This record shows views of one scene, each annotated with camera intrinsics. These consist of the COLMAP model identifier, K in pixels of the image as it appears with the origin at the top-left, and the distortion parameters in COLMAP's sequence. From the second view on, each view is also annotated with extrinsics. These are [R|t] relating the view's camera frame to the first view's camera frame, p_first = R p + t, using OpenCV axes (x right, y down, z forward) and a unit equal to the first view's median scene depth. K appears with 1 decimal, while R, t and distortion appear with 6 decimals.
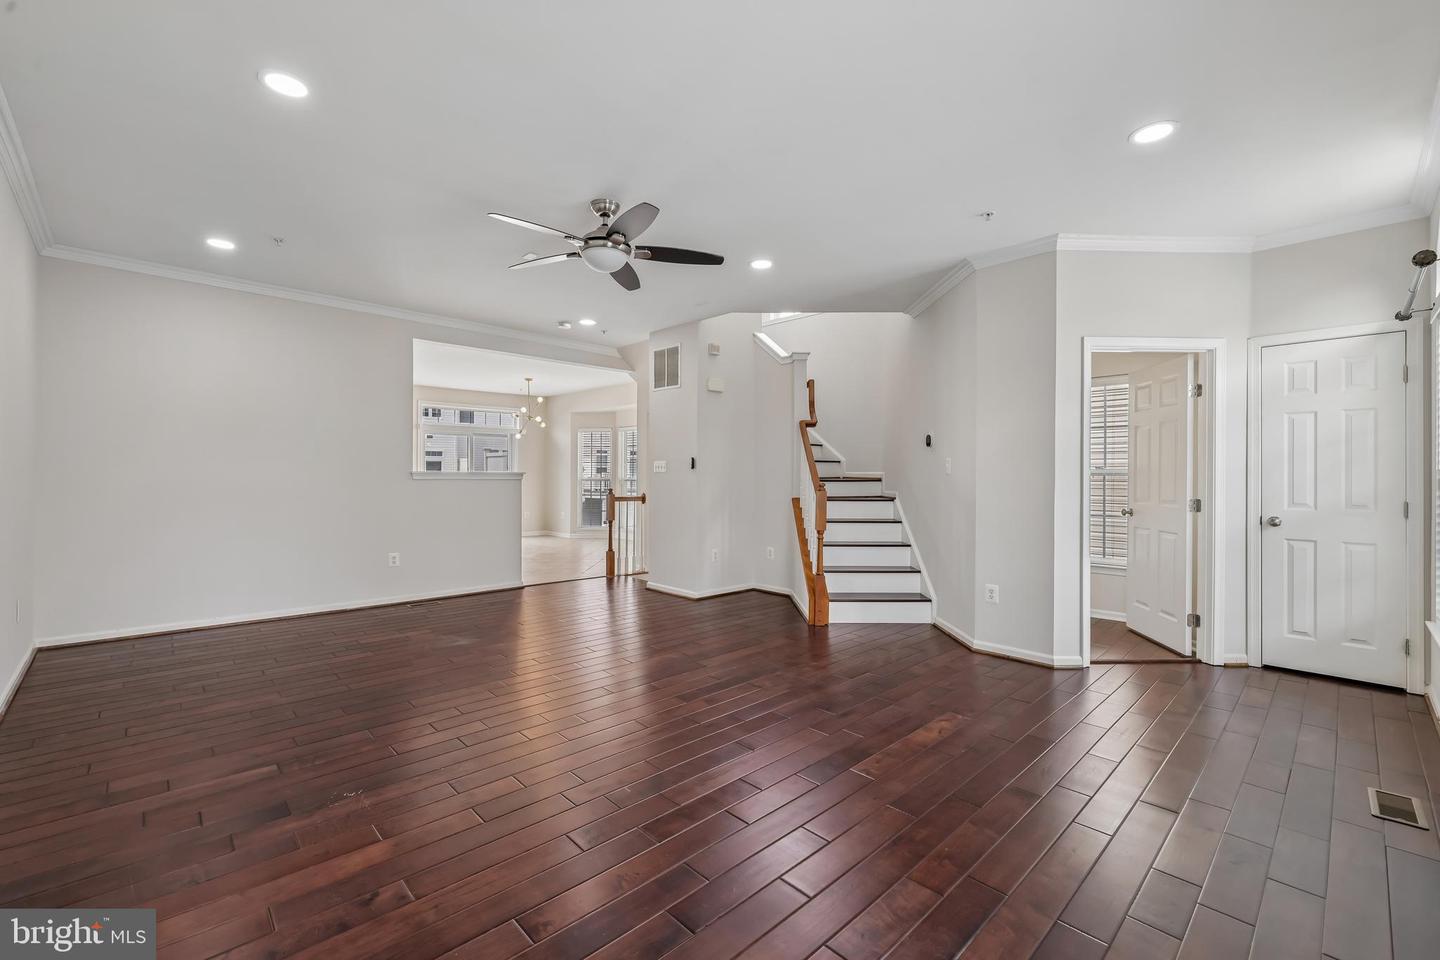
lens RADIAL K [[614.2, 0, 713.5], [0, 614.2, 474.3], [0, 0, 1]] dist [-0.001070, -0.000137]
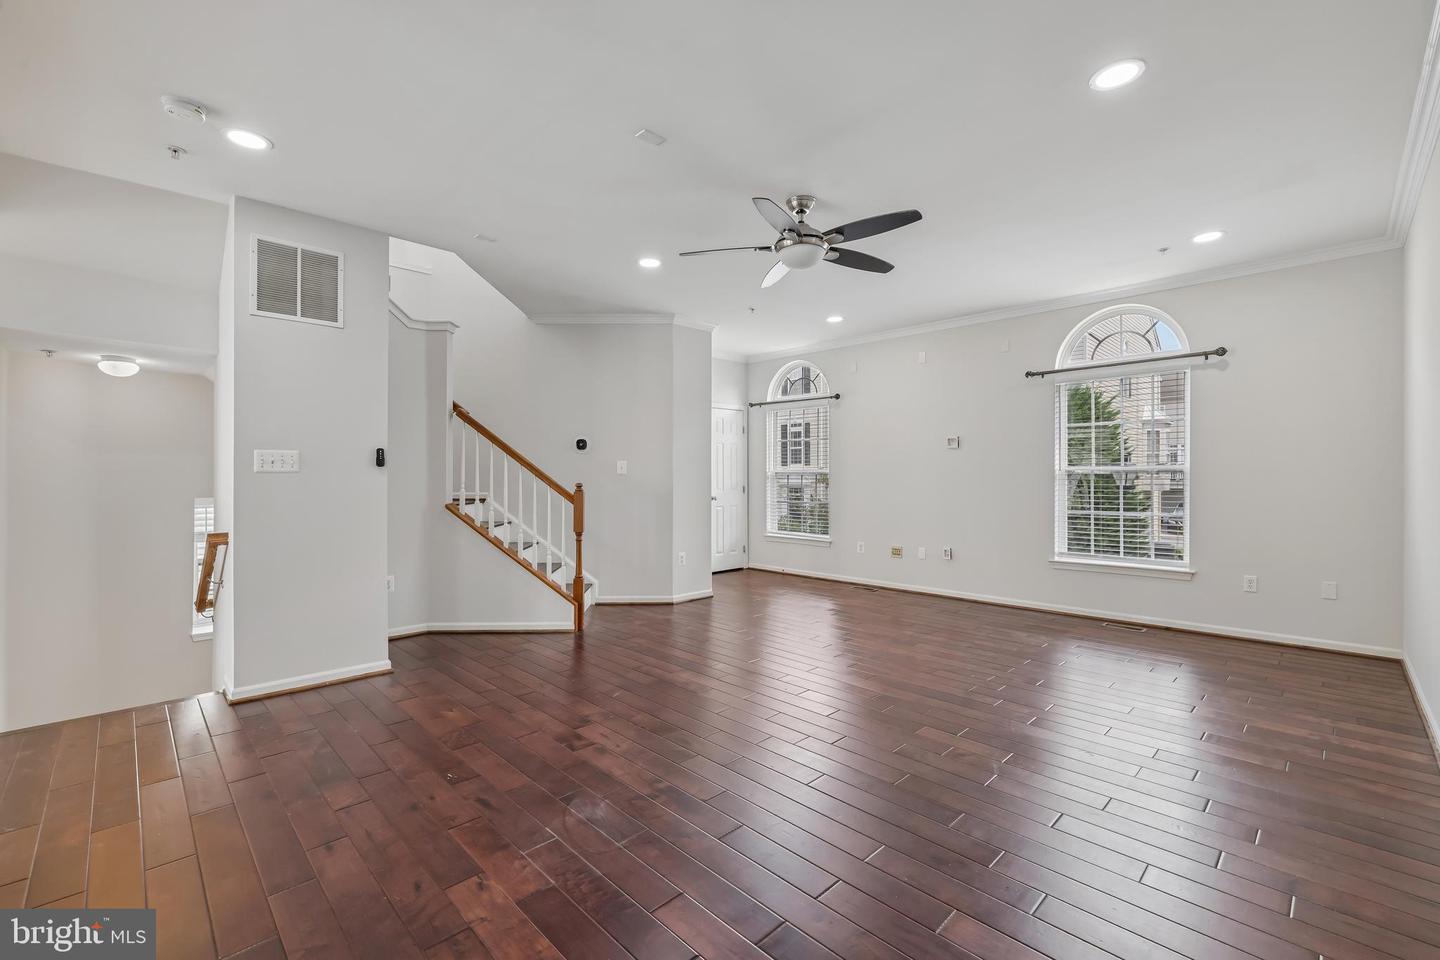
lens RADIAL K [[614.2, 0, 713.5], [0, 614.2, 474.3], [0, 0, 1]] dist [-0.001070, -0.000137]
pose [[-0.014282, -0.003116, 0.999893, -0.648291], [0.000407, 0.999995, 0.003122, -0.002384], [-0.999898, 0.000451, -0.014281, 0.645229]]
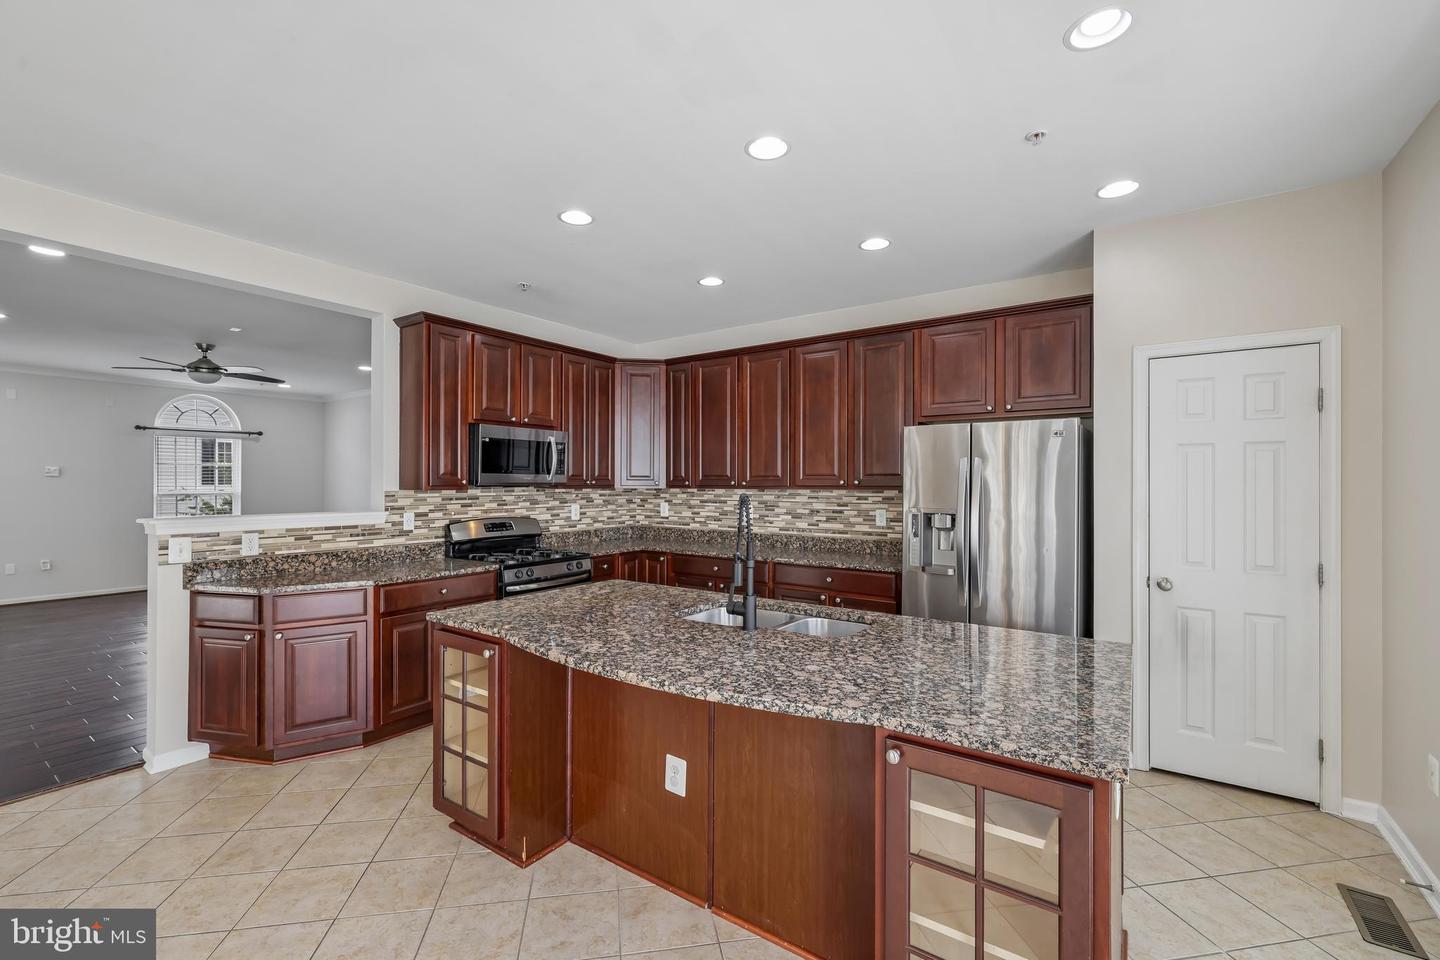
lens RADIAL K [[611.4, 0, 709.2], [0, 611.4, 481.6], [0, 0, 1]] dist [-0.001070, -0.000405]
pose [[-0.980291, -0.007202, -0.197429, -0.678790], [-0.006500, 0.999970, -0.004204, -0.033004], [0.197453, -0.002837, -0.980308, 1.621658]]
